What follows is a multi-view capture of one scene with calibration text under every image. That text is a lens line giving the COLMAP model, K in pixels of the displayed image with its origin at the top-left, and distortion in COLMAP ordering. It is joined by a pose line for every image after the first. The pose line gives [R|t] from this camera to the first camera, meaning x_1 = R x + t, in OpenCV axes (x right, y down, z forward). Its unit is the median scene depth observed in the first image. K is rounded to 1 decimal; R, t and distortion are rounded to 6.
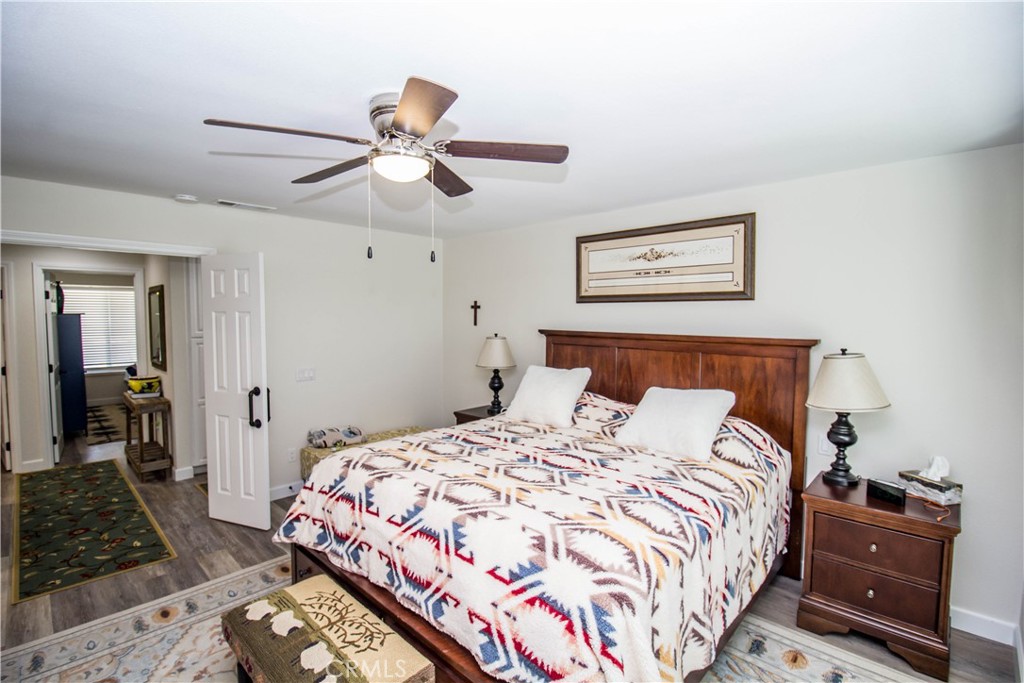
lens RADIAL K [[475.0, 0, 516.7], [0, 475.0, 339.9], [0, 0, 1]] dist [-0.016021, -0.004956]
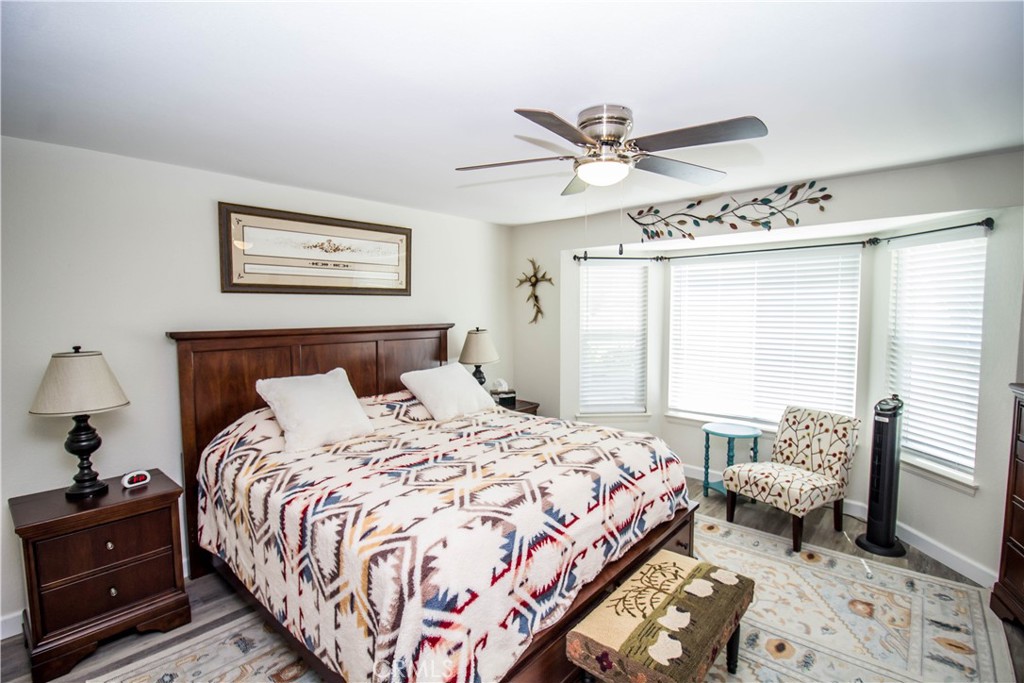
lens RADIAL K [[475.0, 0, 515.0], [0, 475.0, 338.9], [0, 0, 1]] dist [-0.016021, -0.004956]
pose [[-0.035378, -0.069898, 0.996927, -0.790267], [0.055118, 0.995896, 0.071782, -0.043338], [-0.997853, 0.057488, -0.031380, 0.735786]]
